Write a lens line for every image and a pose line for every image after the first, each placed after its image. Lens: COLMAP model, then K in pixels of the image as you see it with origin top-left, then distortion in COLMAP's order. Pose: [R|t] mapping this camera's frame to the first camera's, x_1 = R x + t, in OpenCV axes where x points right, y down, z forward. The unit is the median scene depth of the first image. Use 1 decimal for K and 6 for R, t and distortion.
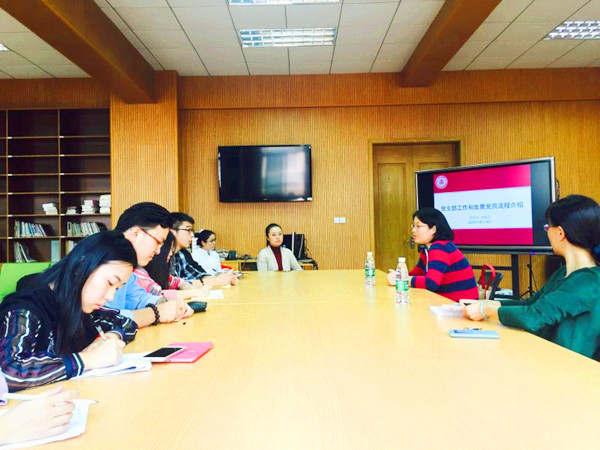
lens RADIAL K [[509.4, 0, 300.0], [0, 509.4, 225.0], [0, 0, 1]] dist [0.001673, 0.002732]
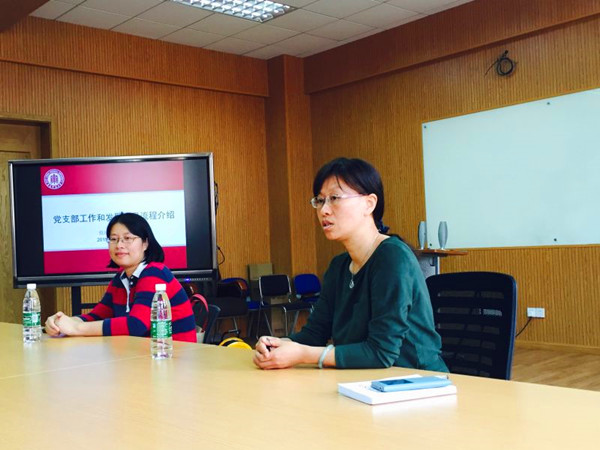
lens RADIAL K [[711.6, 0, 300.0], [0, 711.6, 225.0], [0, 0, 1]] dist [0.017478, 0.029270]
pose [[0.739103, 0.010240, 0.673514, -0.107900], [0.011848, 0.999532, -0.028198, 0.005380], [-0.673488, 0.028820, 0.738636, 0.091160]]
